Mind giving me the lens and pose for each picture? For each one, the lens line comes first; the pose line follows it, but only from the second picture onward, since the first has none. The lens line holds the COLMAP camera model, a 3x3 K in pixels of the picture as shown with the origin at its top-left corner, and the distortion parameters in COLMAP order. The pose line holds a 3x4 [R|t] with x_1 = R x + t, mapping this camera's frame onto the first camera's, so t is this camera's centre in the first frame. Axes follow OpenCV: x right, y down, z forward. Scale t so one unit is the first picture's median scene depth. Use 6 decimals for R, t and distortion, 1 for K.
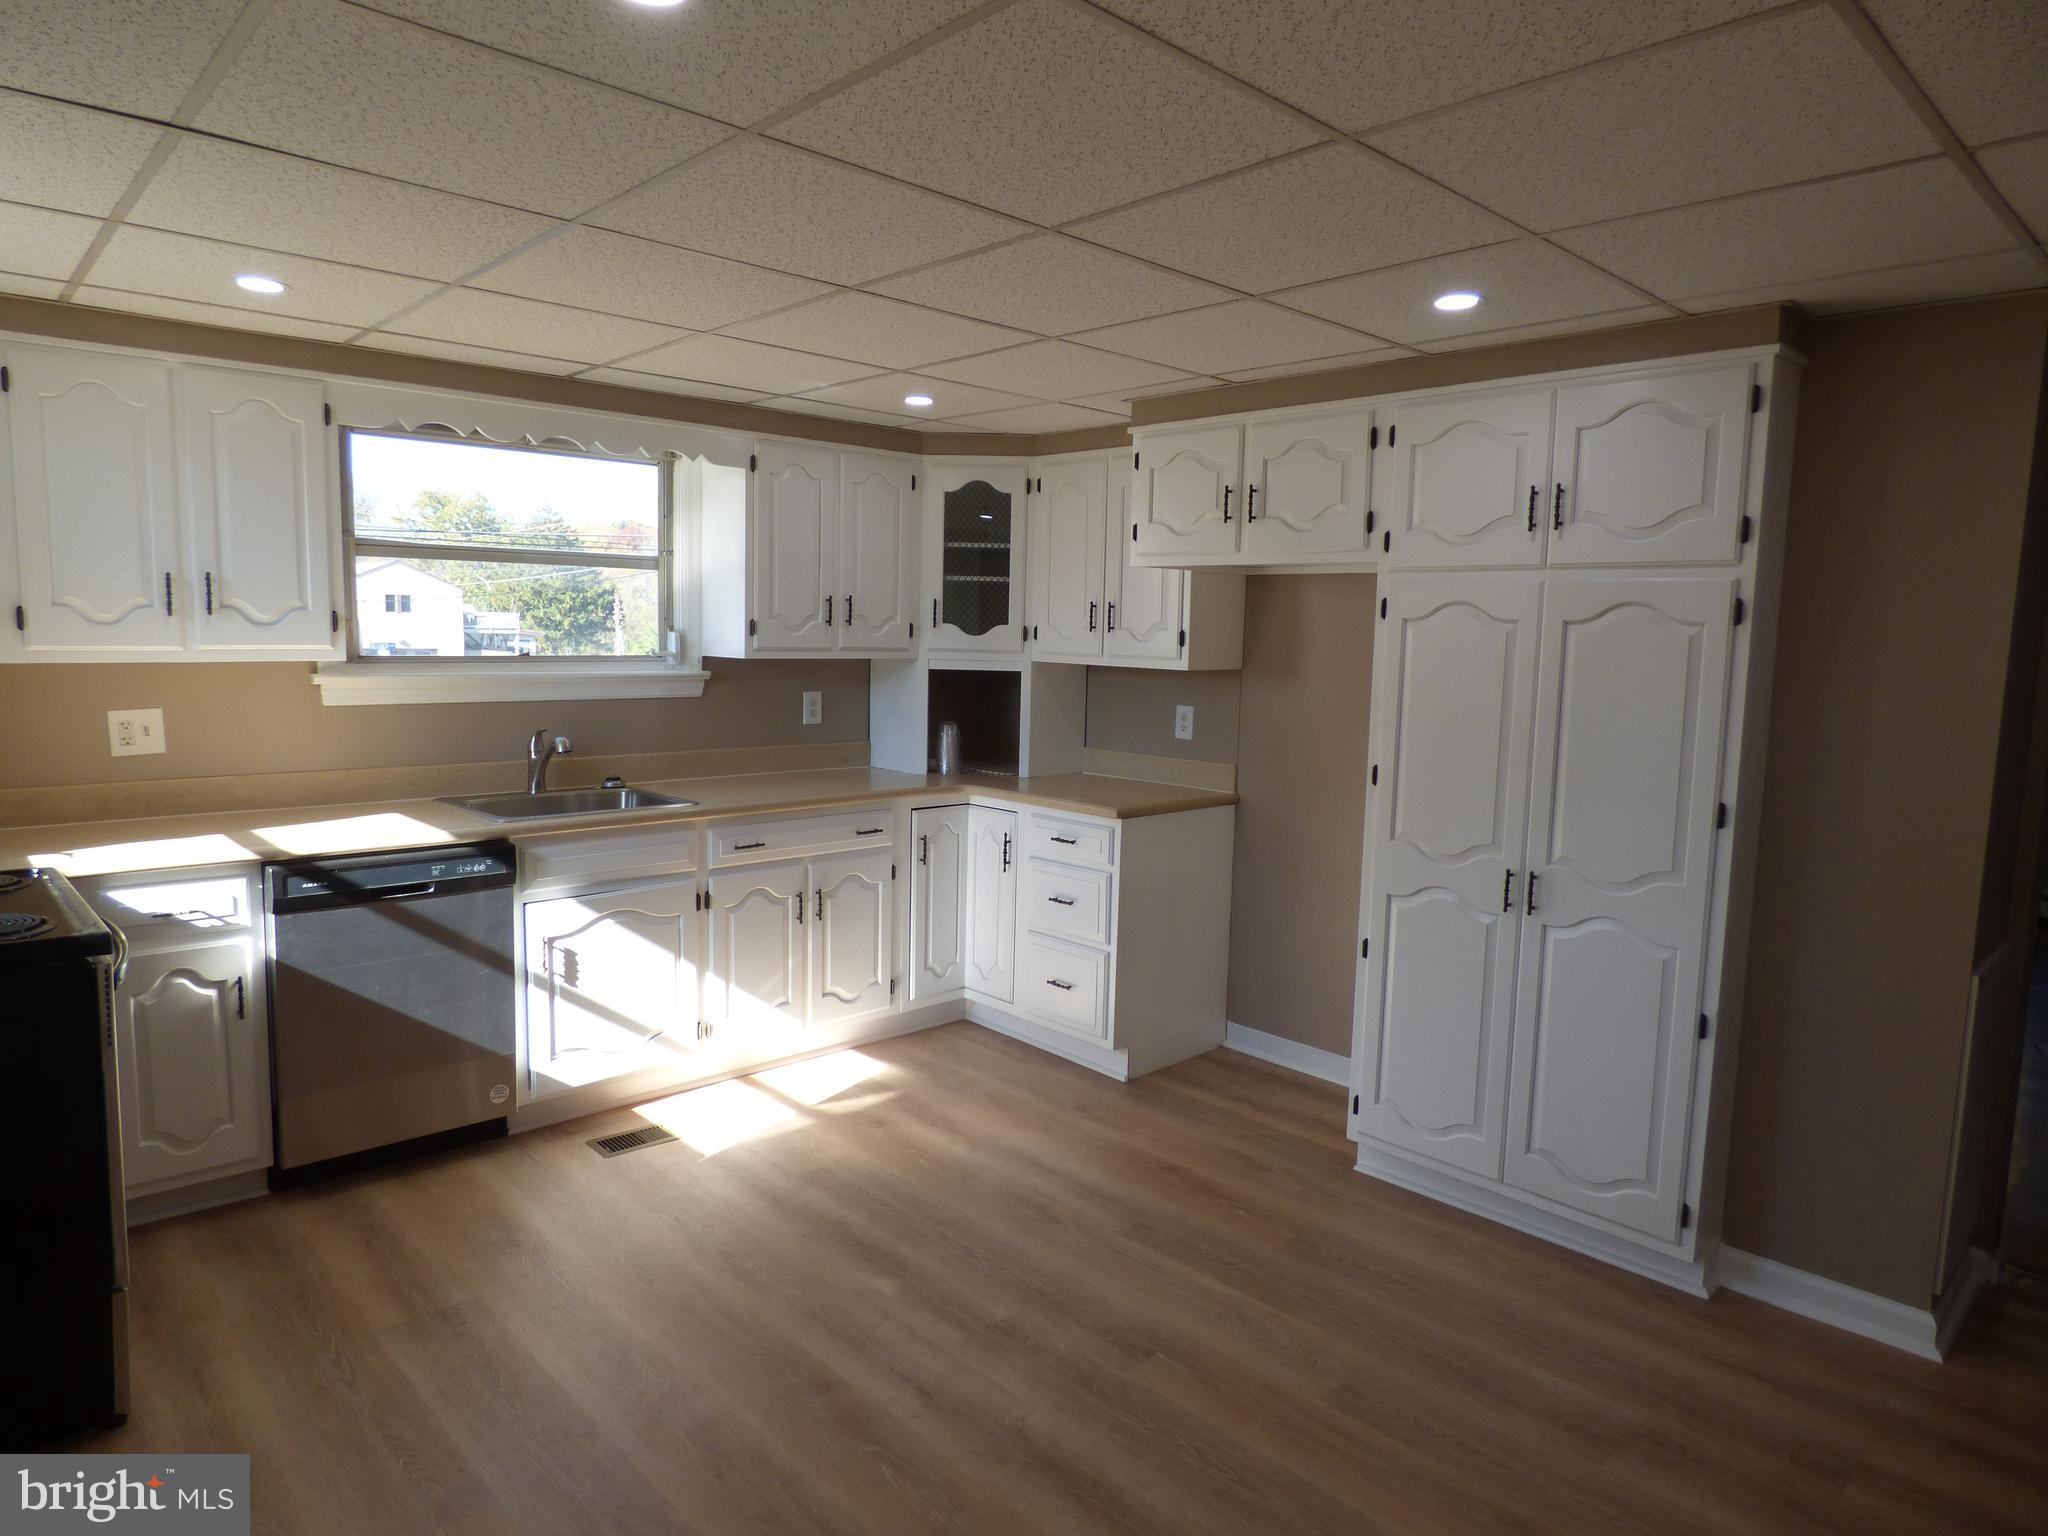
lens RADIAL K [[1237.0, 0, 1030.5], [0, 1237.0, 774.7], [0, 0, 1]] dist [-0.023299, -0.000566]
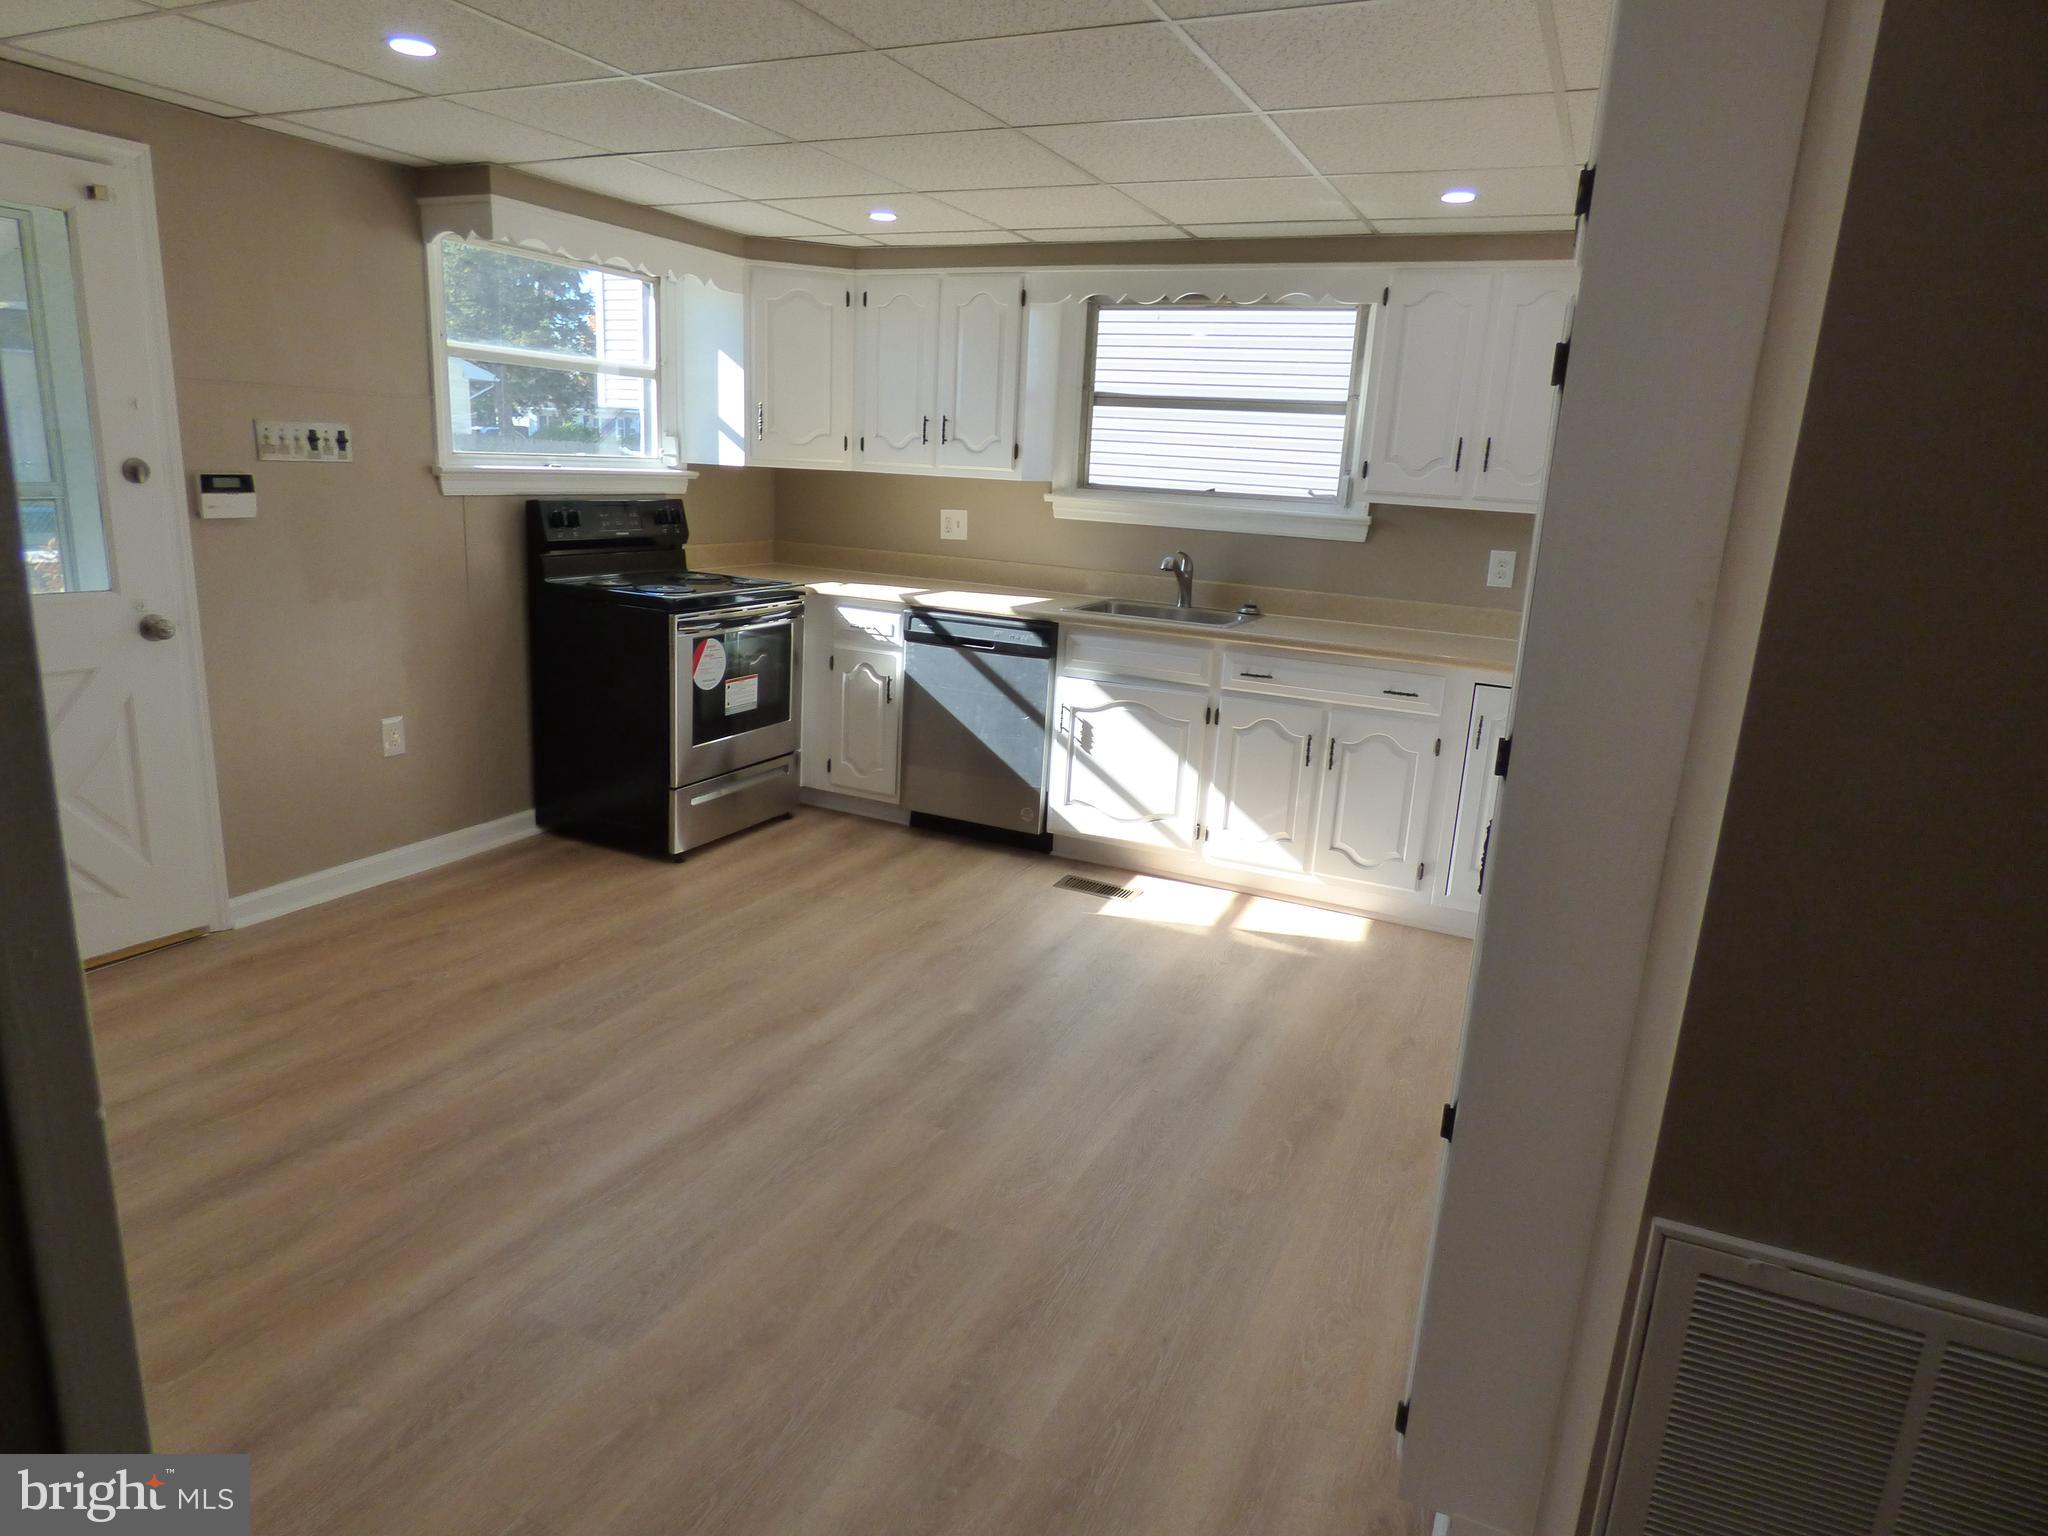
lens RADIAL K [[1255.9, 0, 1029.5], [0, 1255.9, 772.5], [0, 0, 1]] dist [-0.002108, 0.005044]
pose [[0.367546, 0.219351, -0.903767, 0.760035], [-0.158075, 0.972381, 0.171718, -0.016788], [0.916472, 0.079749, 0.392069, 0.456143]]
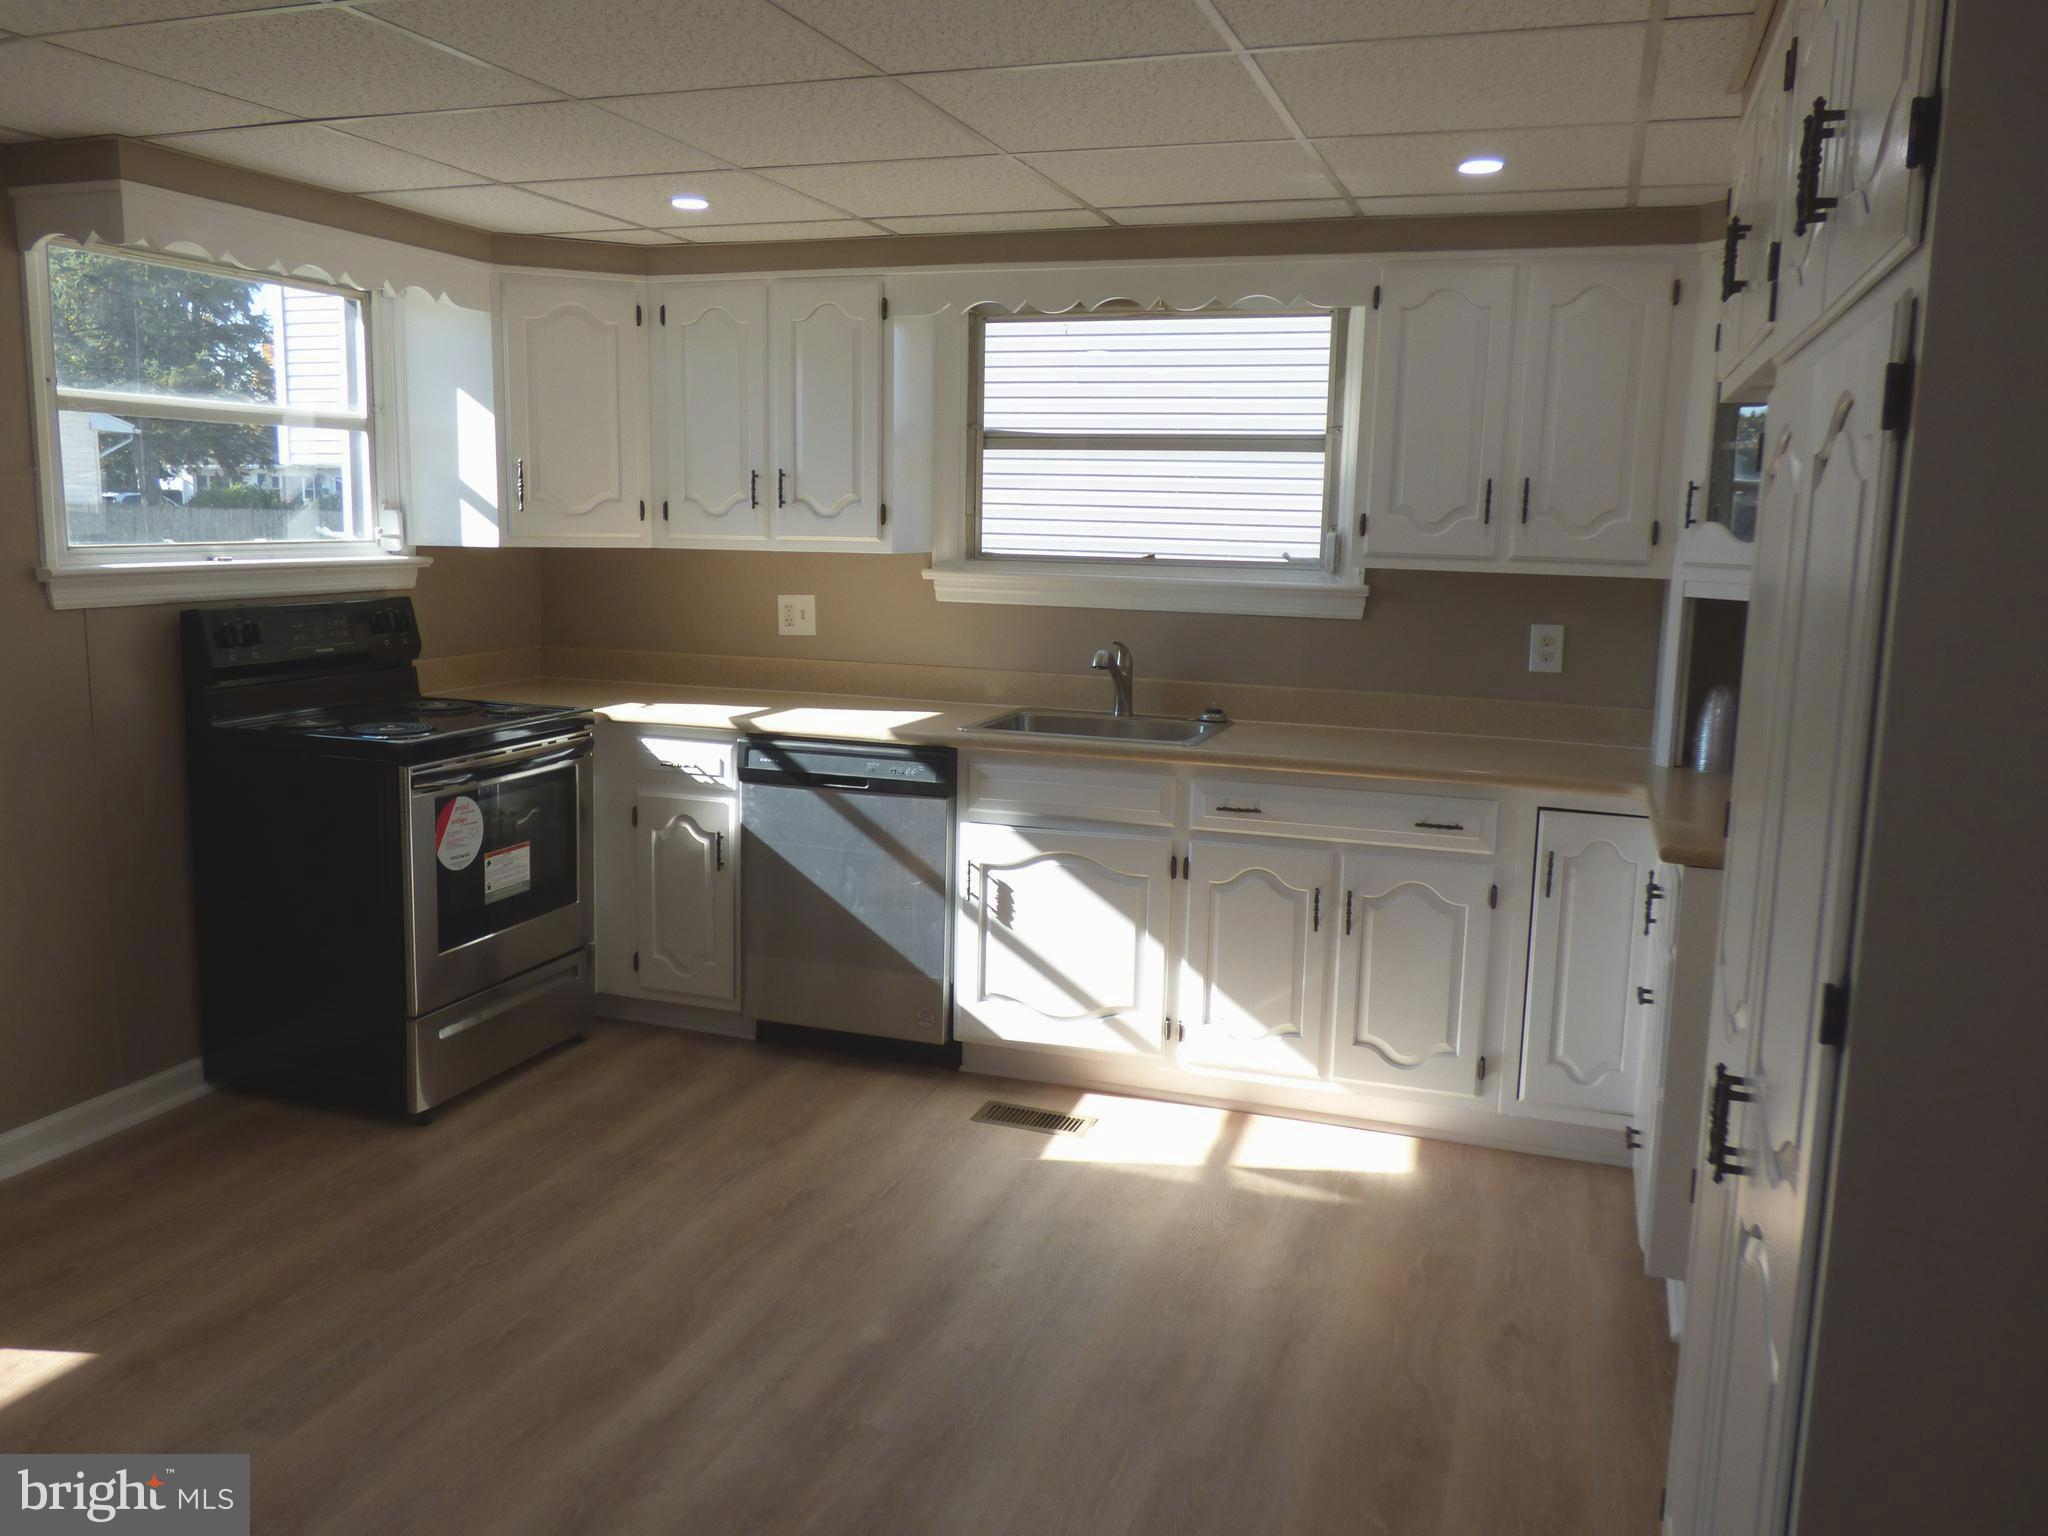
lens RADIAL K [[1620.2, 0, 1029.0], [0, 1620.2, 772.3], [0, 0, 1]] dist [-0.002328, -0.012085]
pose [[0.465814, 0.124195, -0.876124, 0.647337], [-0.117546, 0.990012, 0.077843, -0.030717], [0.877041, 0.066724, 0.475760, 0.455884]]
